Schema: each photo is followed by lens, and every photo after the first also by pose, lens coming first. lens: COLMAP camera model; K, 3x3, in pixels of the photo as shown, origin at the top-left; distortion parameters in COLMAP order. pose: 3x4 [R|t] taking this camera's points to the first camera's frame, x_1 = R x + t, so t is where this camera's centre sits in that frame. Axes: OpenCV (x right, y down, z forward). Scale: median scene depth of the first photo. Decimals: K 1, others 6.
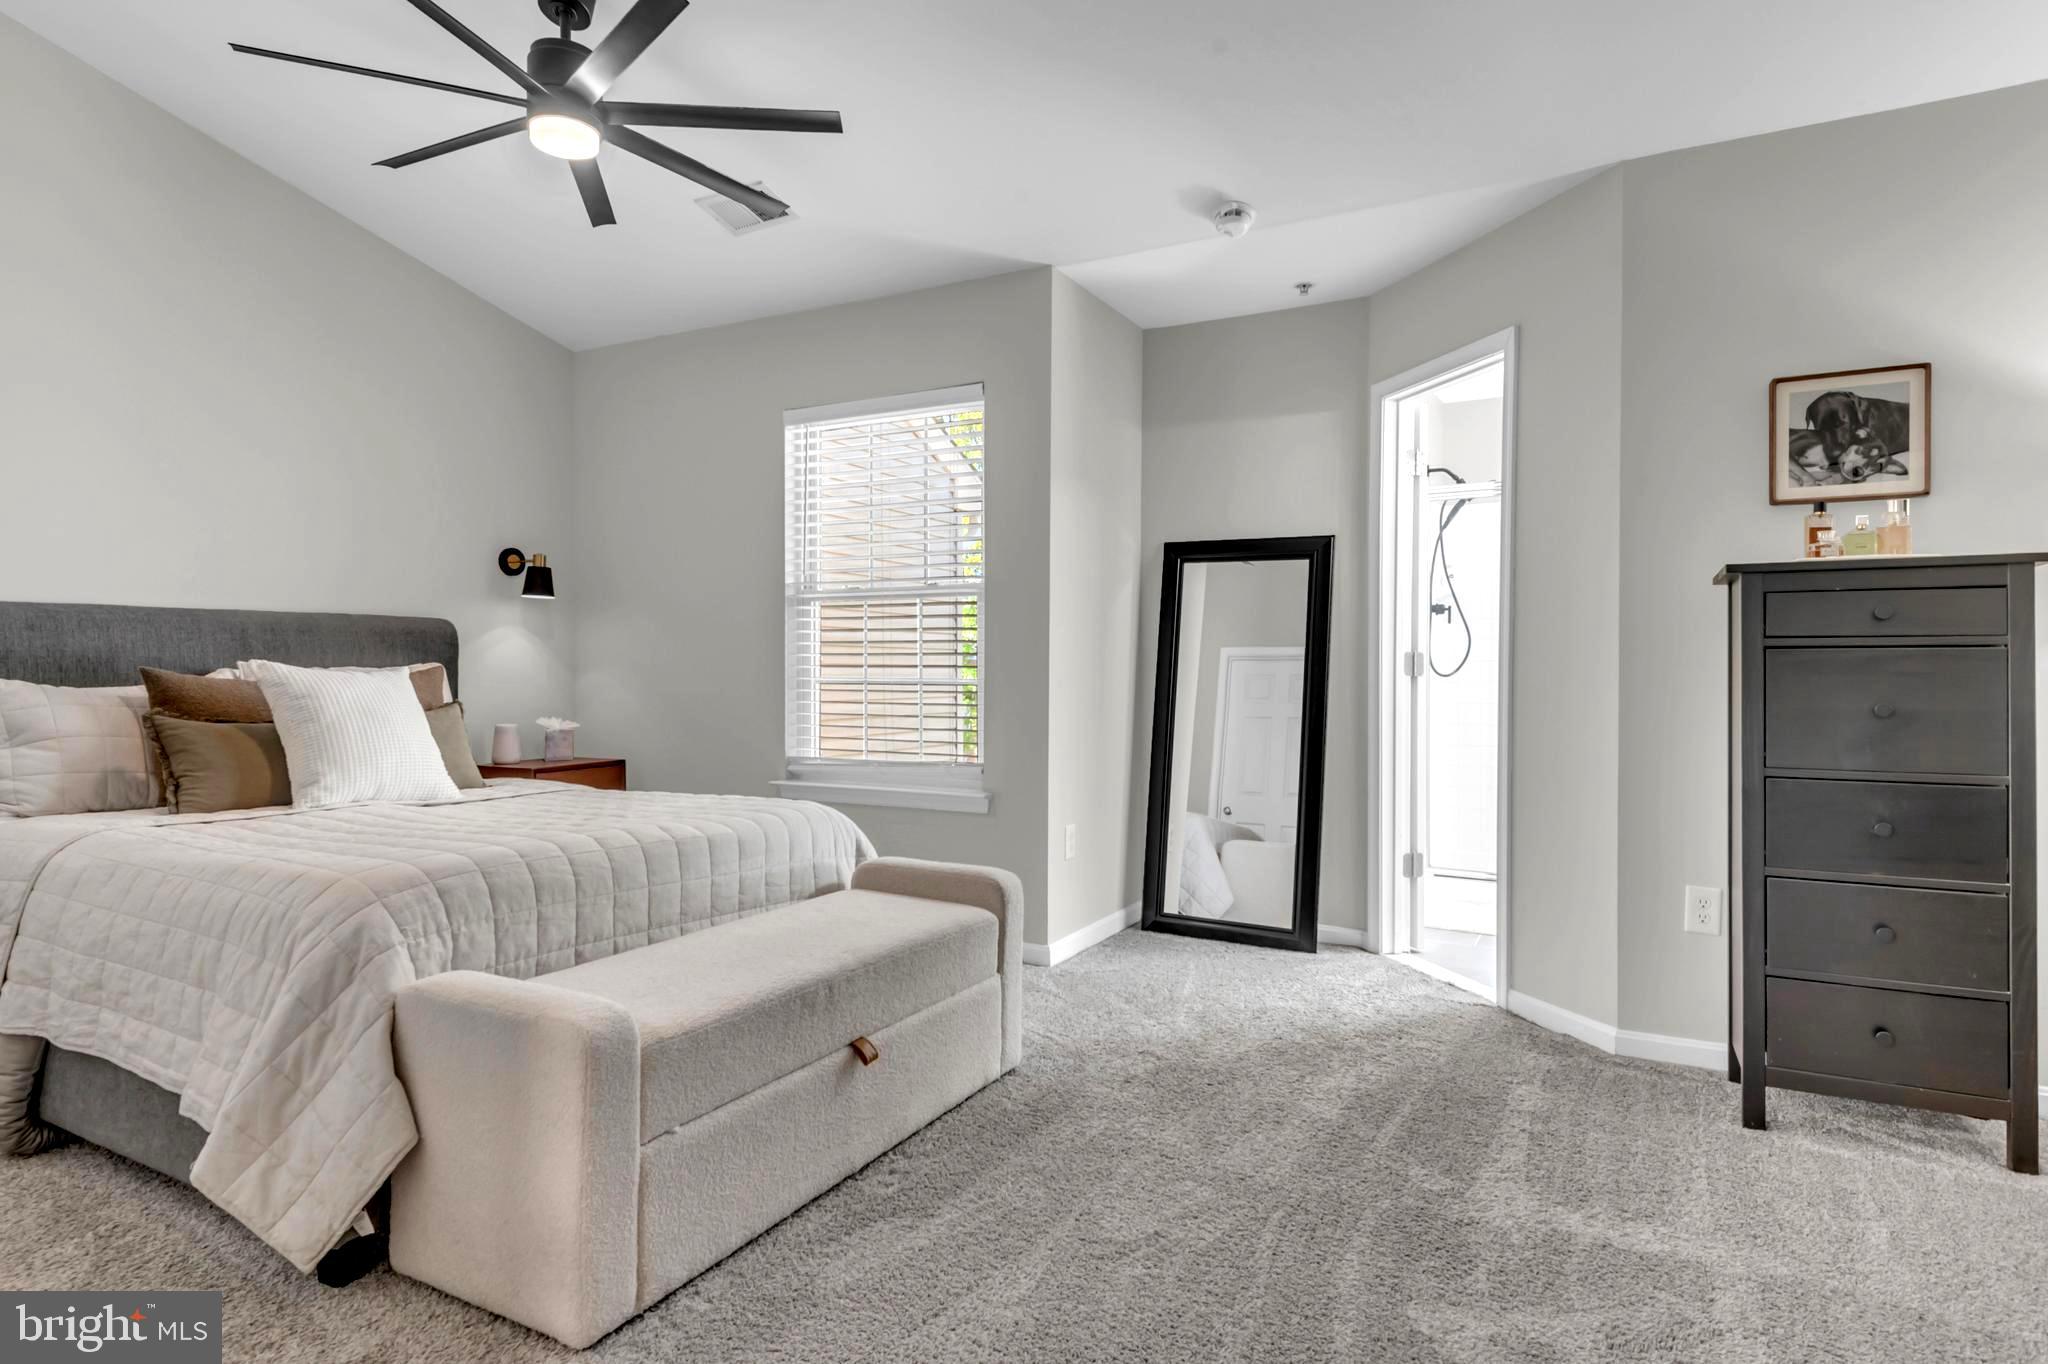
lens RADIAL K [[1107.7, 0, 1035.3], [0, 1107.7, 671.9], [0, 0, 1]] dist [-0.000927, -0.000583]
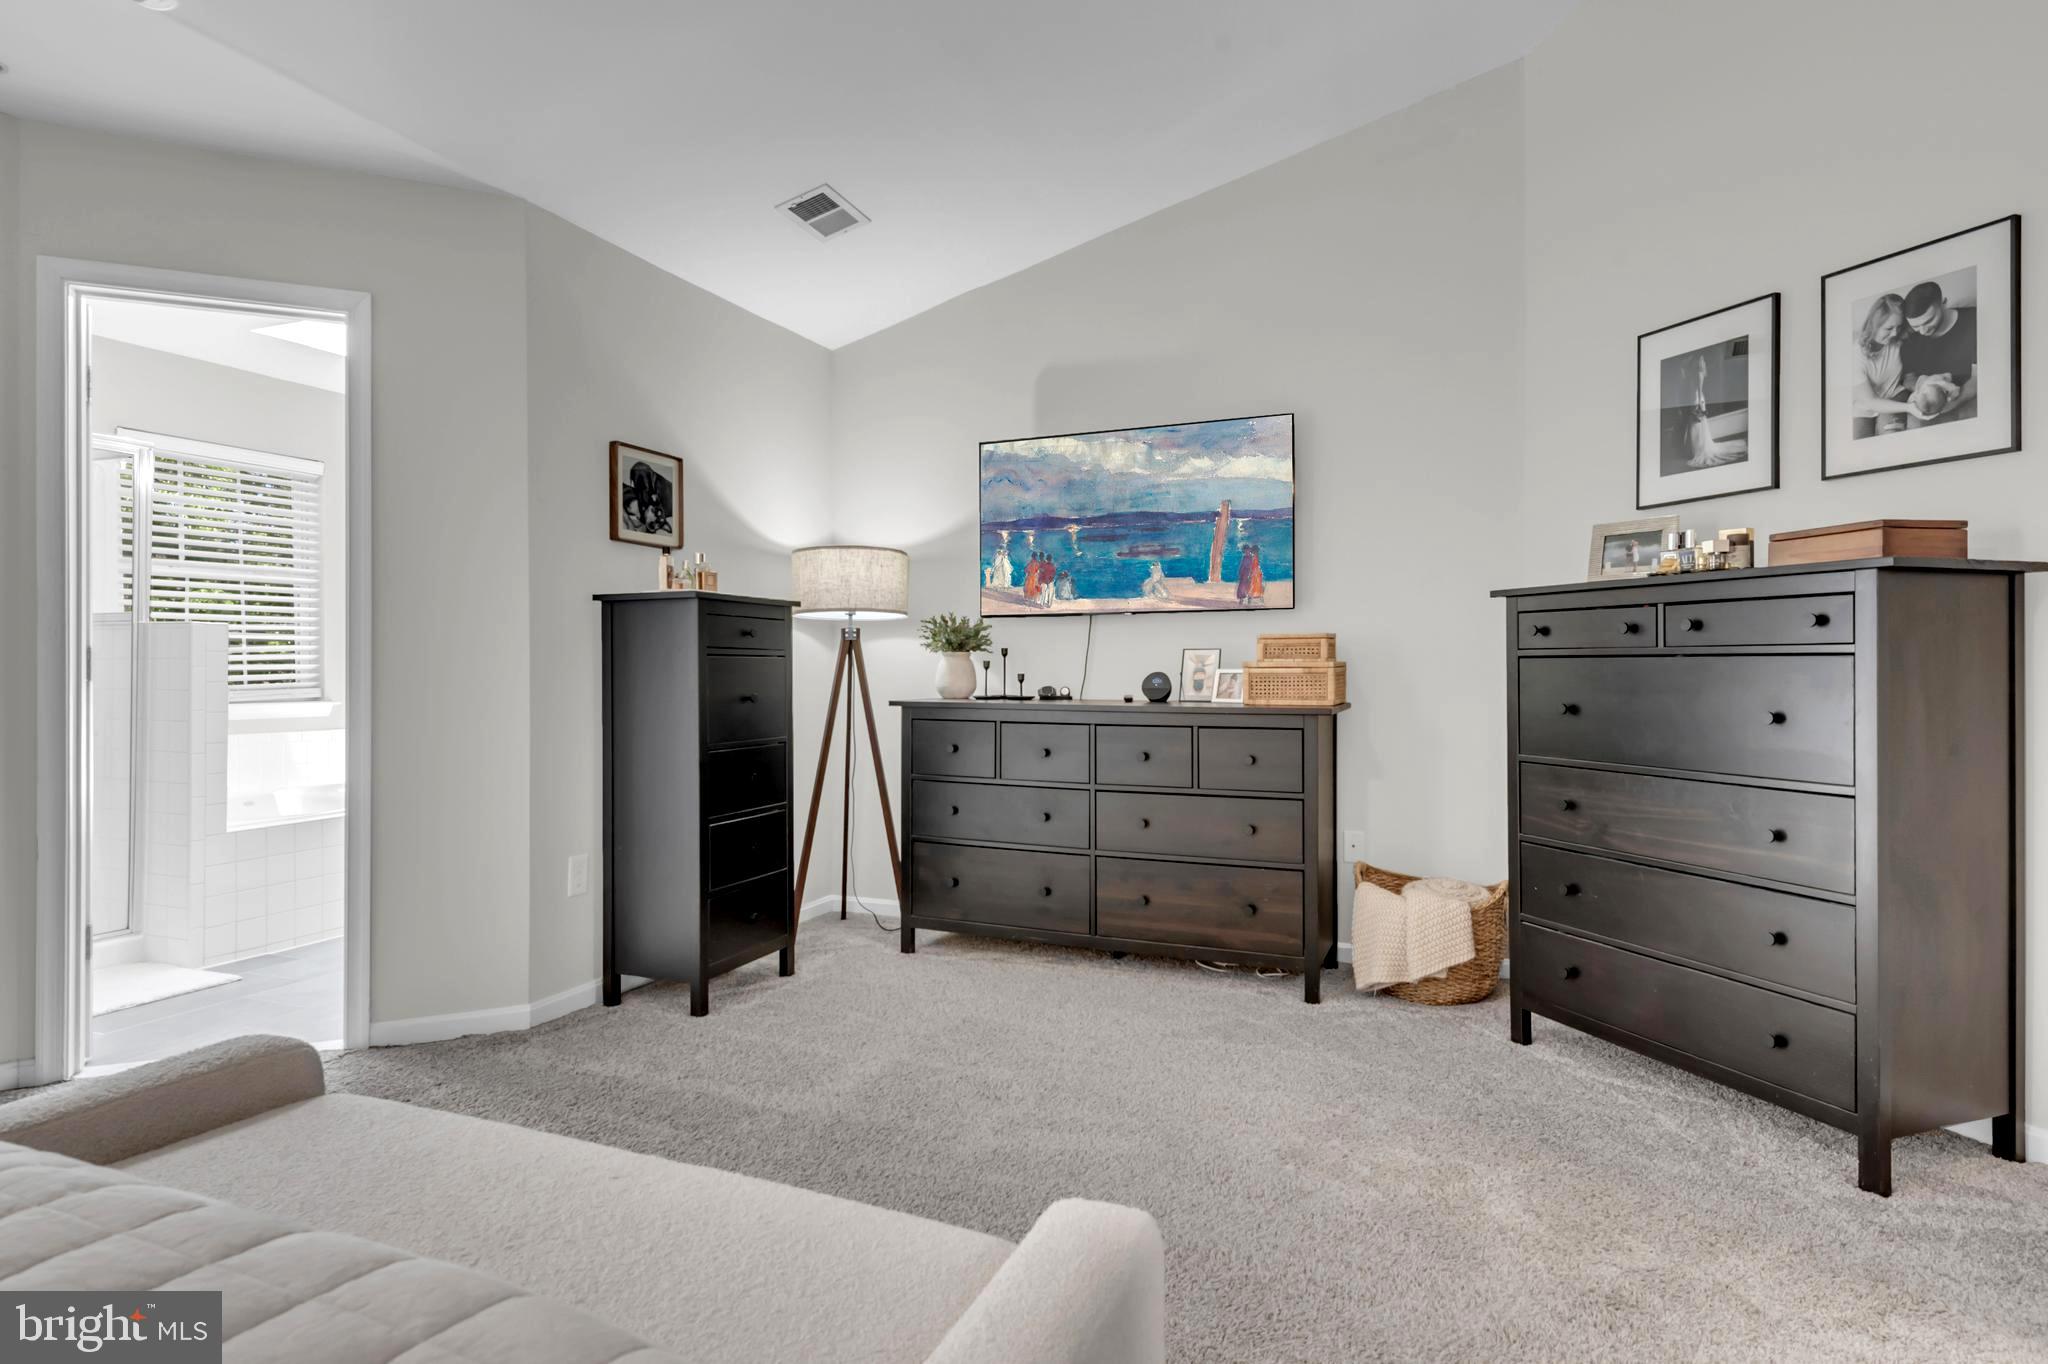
lens RADIAL K [[1107.7, 0, 1033.8], [0, 1107.7, 675.0], [0, 0, 1]] dist [-0.000927, -0.000583]
pose [[-0.125497, -0.013037, 0.992008, -0.659573], [-0.003658, 0.999913, 0.012679, -0.016530], [-0.992087, -0.002038, -0.125534, 0.702910]]
